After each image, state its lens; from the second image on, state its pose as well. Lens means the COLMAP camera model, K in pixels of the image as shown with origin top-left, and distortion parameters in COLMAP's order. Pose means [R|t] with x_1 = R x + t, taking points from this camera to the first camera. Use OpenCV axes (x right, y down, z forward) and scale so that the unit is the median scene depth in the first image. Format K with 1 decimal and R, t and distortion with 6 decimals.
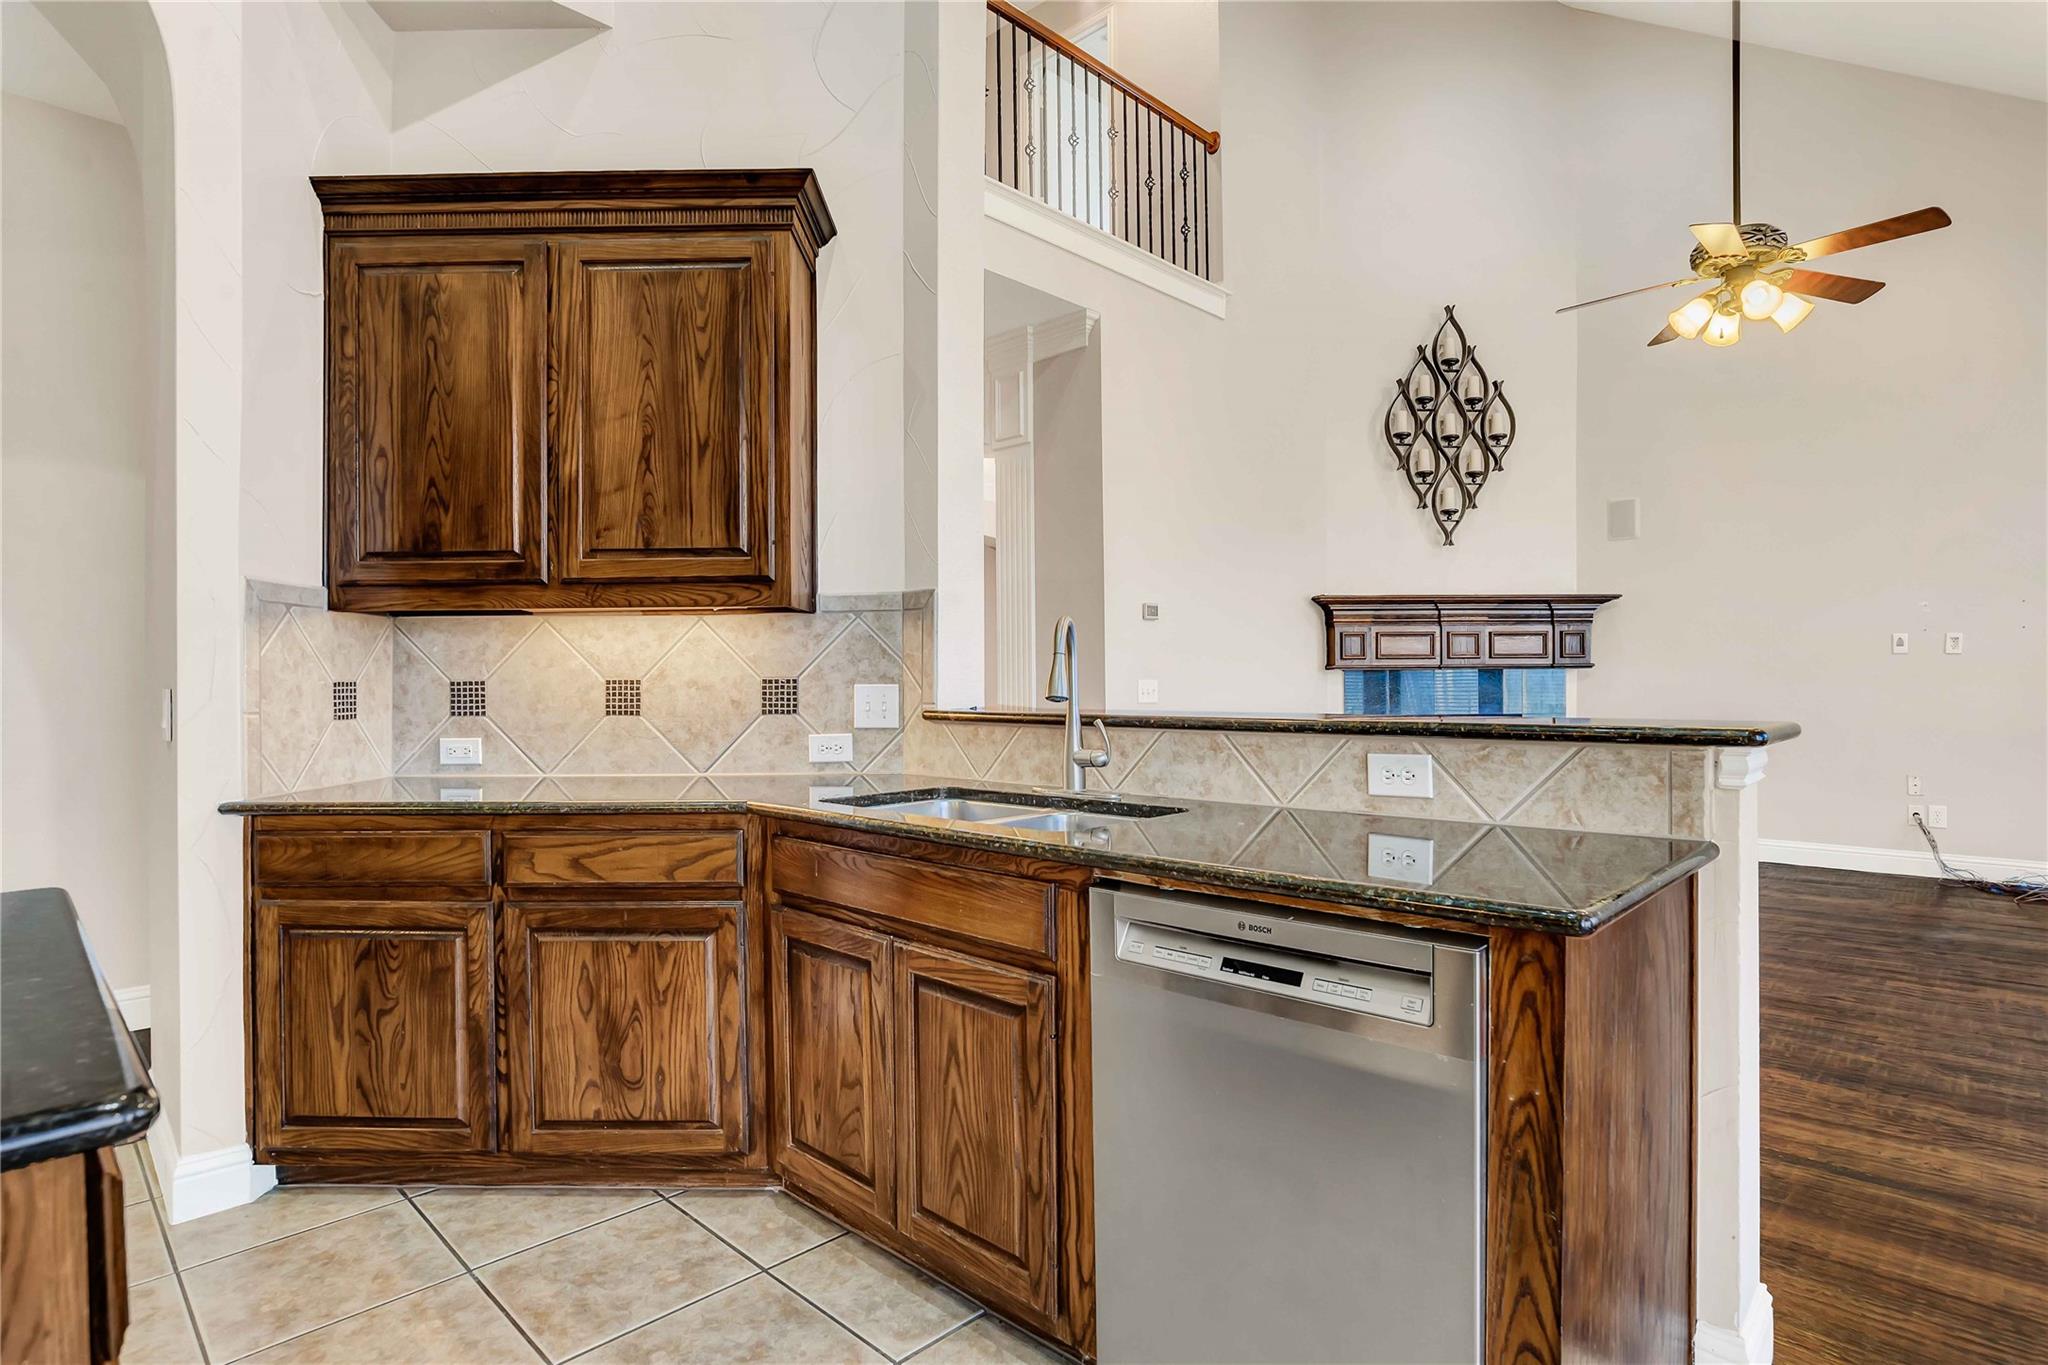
lens RADIAL K [[1048.0, 0, 1021.5], [0, 1048.0, 685.2], [0, 0, 1]] dist [-0.051195, 0.021536]
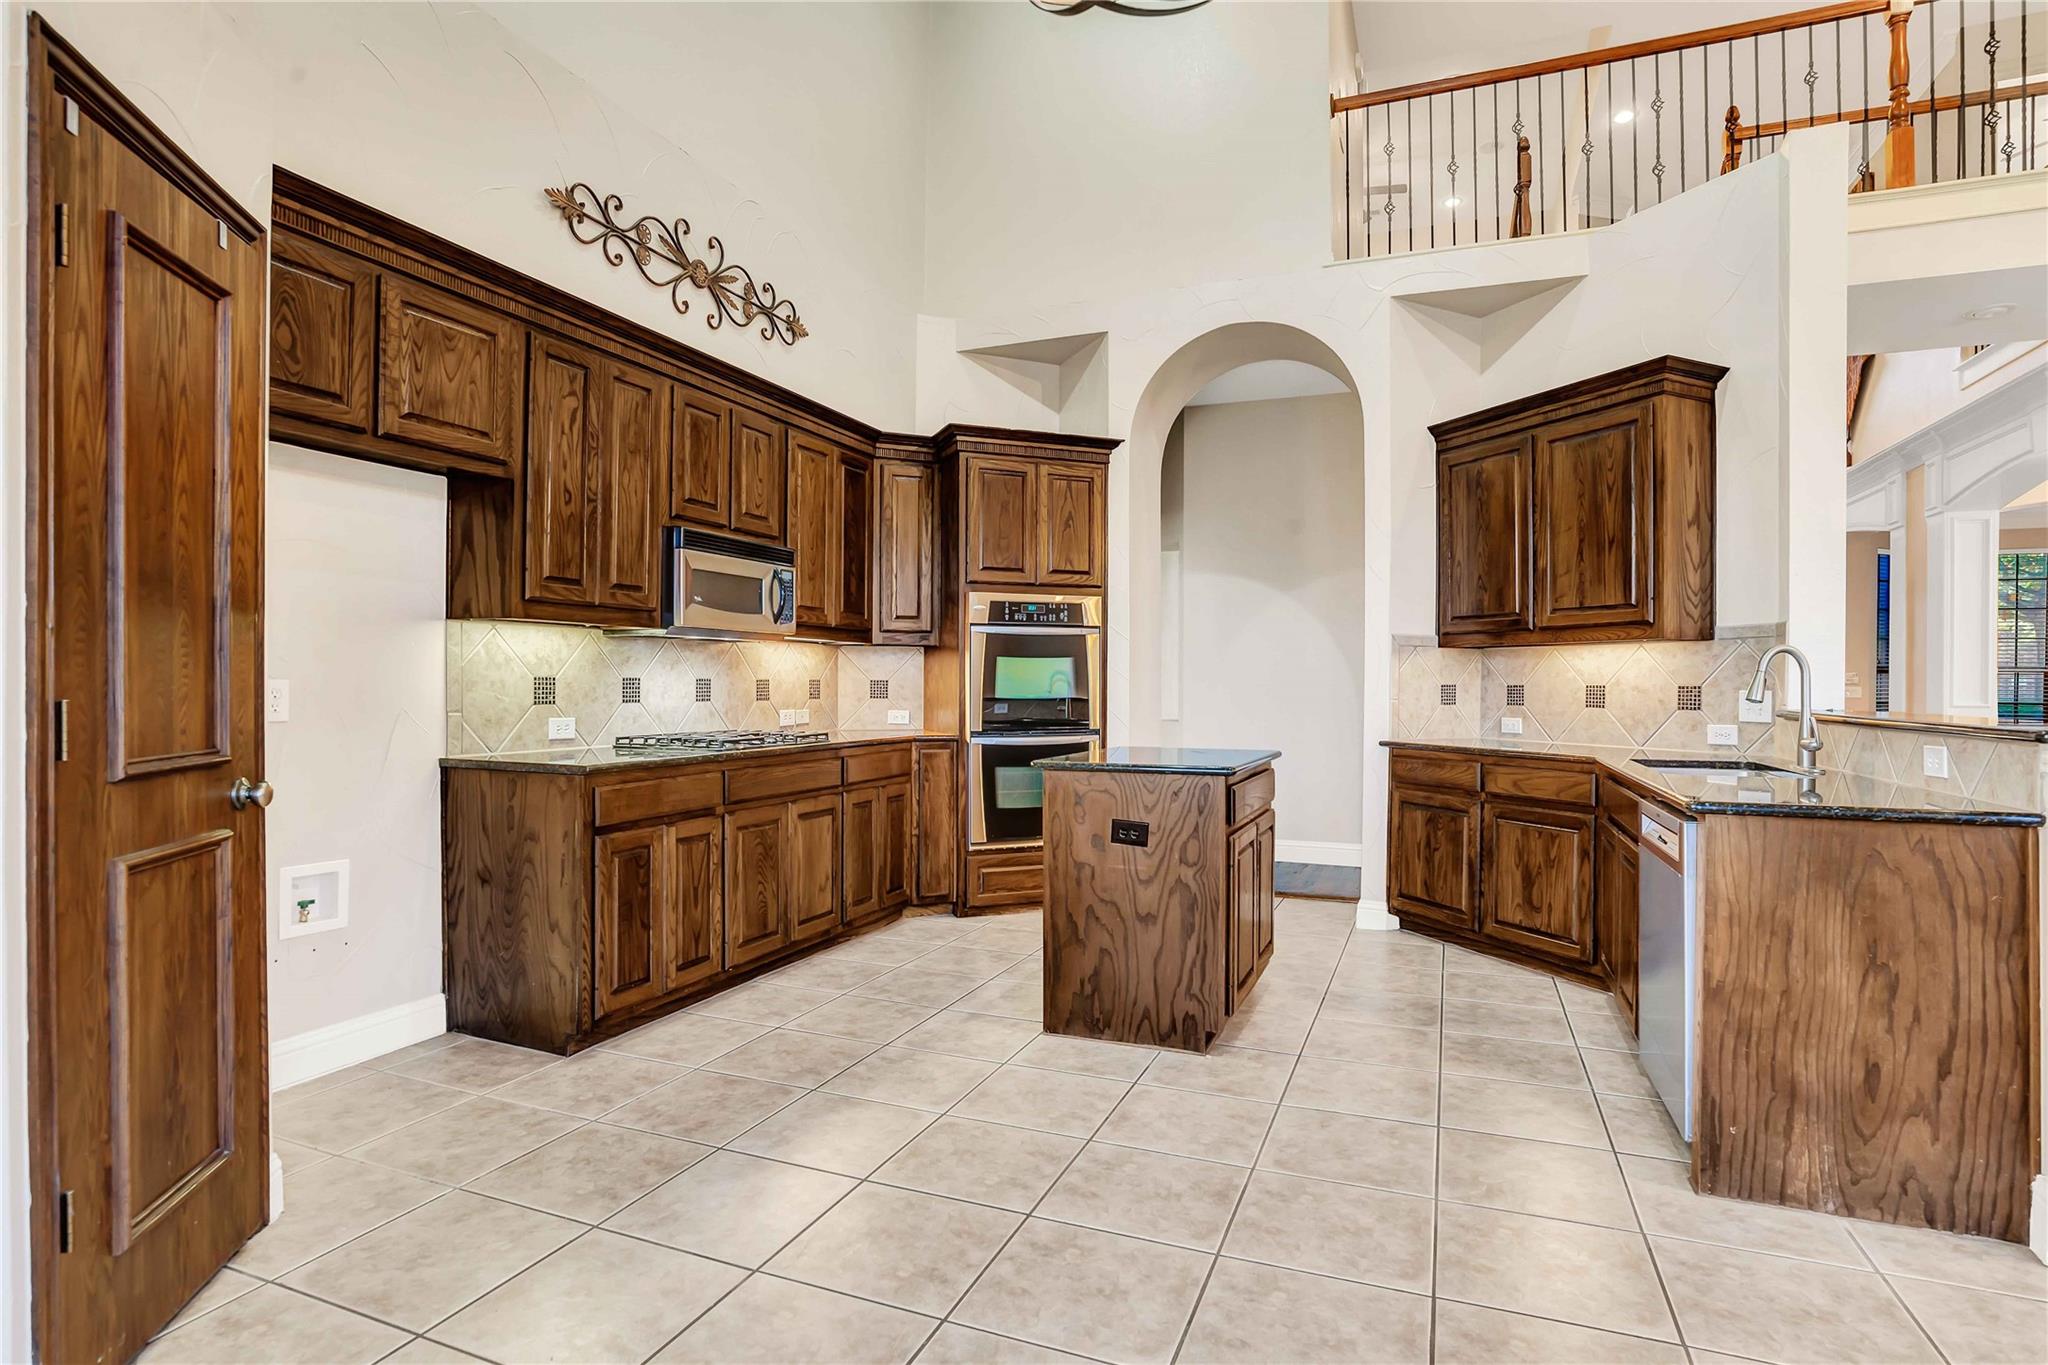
lens RADIAL K [[1048.0, 0, 1021.5], [0, 1048.0, 685.2], [0, 0, 1]] dist [-0.051195, 0.021536]
pose [[0.372356, 0.010121, -0.928035, 0.846595], [-0.011922, 0.999910, 0.006122, -0.005028], [0.928014, 0.008784, 0.372443, -0.450420]]
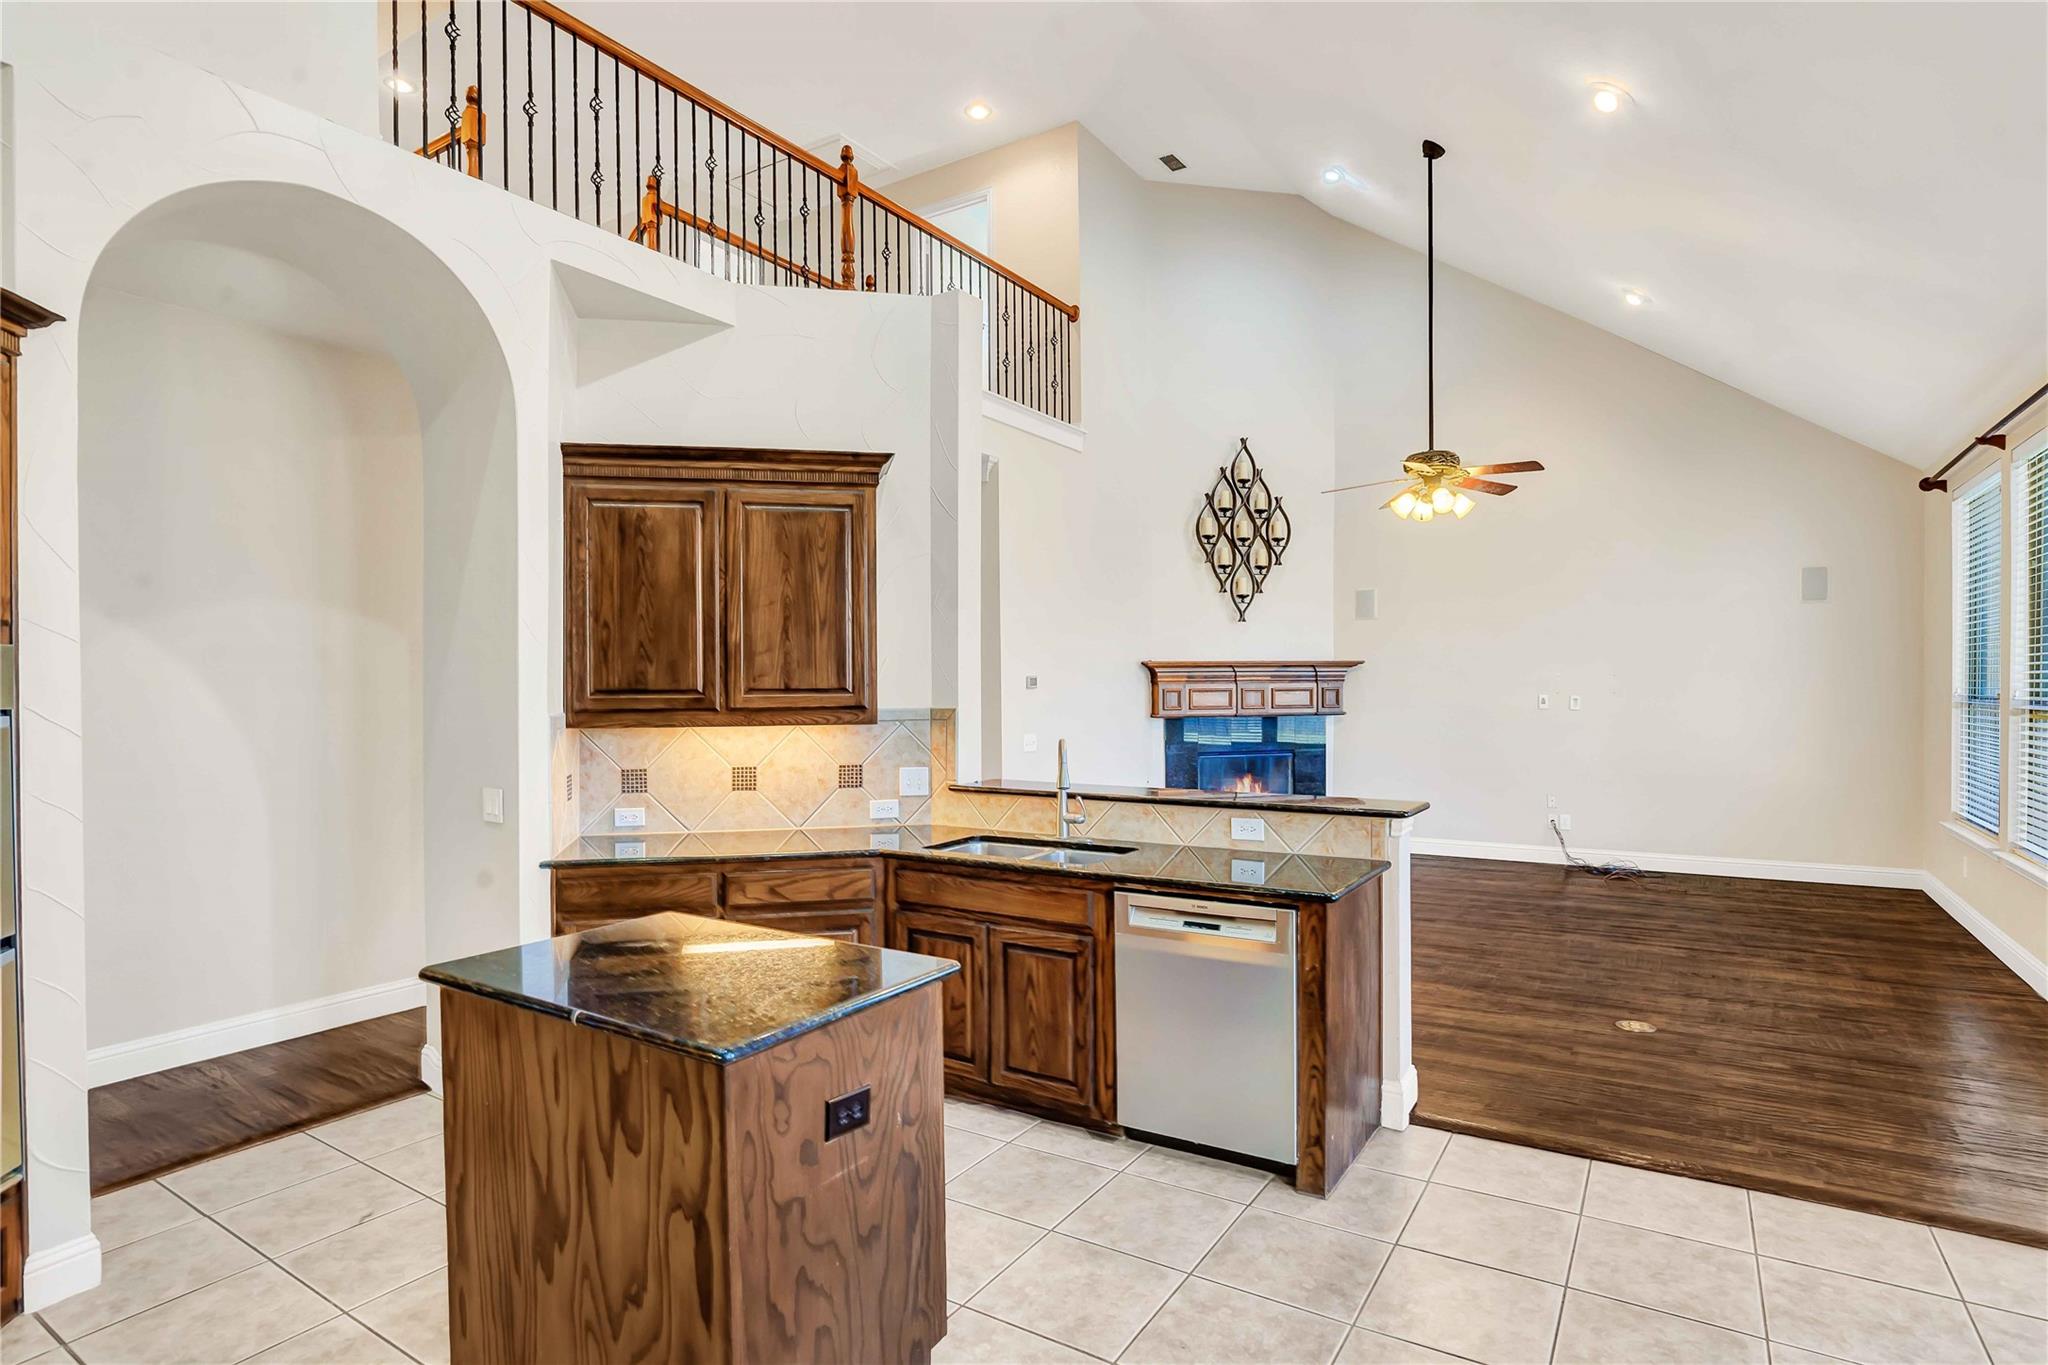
lens RADIAL K [[1050.6, 0, 1024.5], [0, 1050.6, 693.3], [0, 0, 1]] dist [-0.045159, 0.000378]
pose [[0.979180, -0.001217, 0.202988, -0.329399], [0.000707, 0.999996, 0.002586, -0.127905], [-0.202991, -0.002389, 0.979178, -0.621987]]
